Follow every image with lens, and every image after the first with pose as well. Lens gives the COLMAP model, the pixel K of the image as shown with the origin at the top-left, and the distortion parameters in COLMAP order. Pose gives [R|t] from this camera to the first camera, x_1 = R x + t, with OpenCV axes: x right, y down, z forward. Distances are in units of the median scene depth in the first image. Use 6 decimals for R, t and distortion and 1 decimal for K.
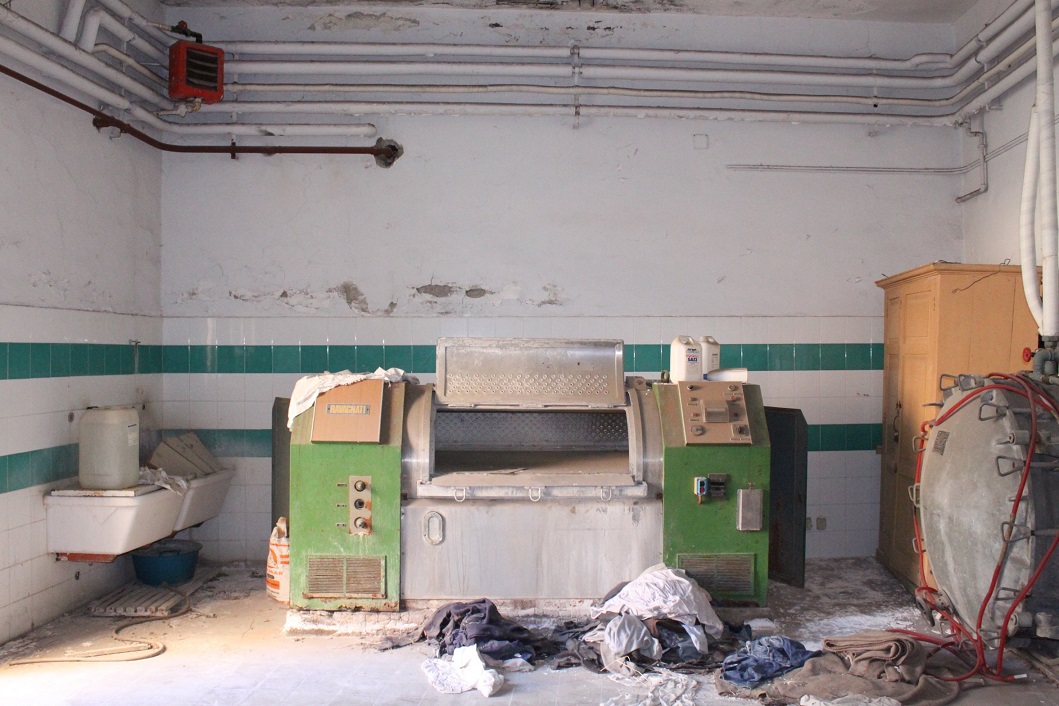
lens RADIAL K [[1020.1, 0, 529.5], [0, 1020.1, 353.0], [0, 0, 1]] dist [-0.101873, 0.175442]
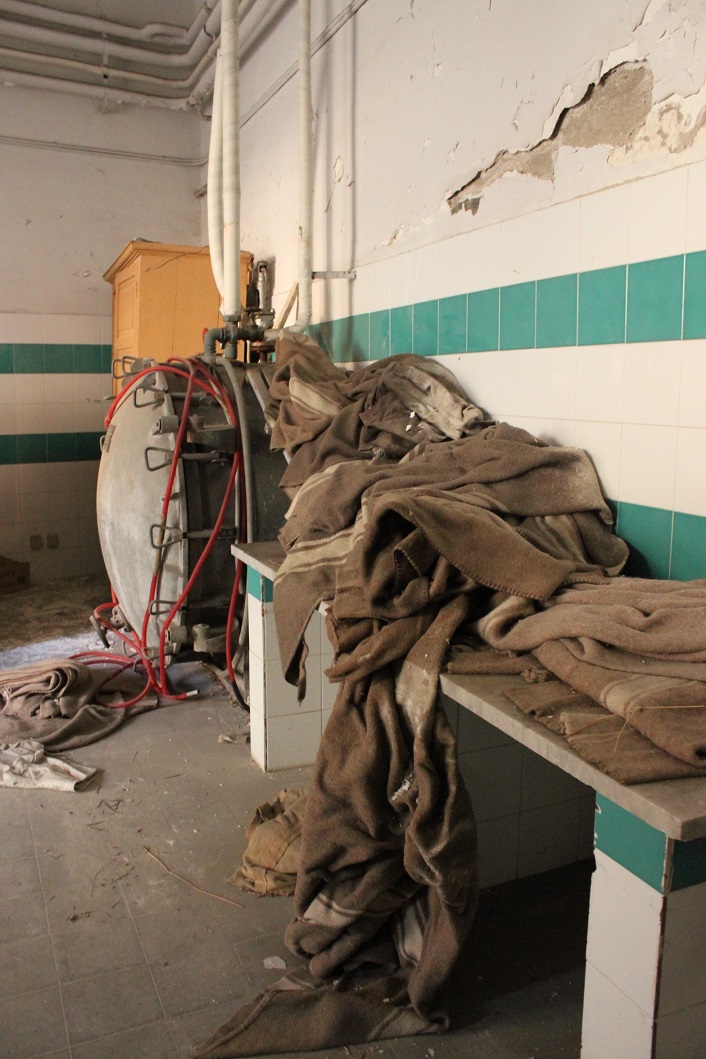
lens RADIAL K [[773.7, 0, 353.0], [0, 773.7, 529.5], [0, 0, 1]] dist [0.000295, 0.003799]
pose [[0.922678, -0.055328, 0.381581, 0.358952], [0.000708, 0.989893, 0.141818, 0.075573], [-0.385571, -0.130582, 0.913391, 0.321462]]
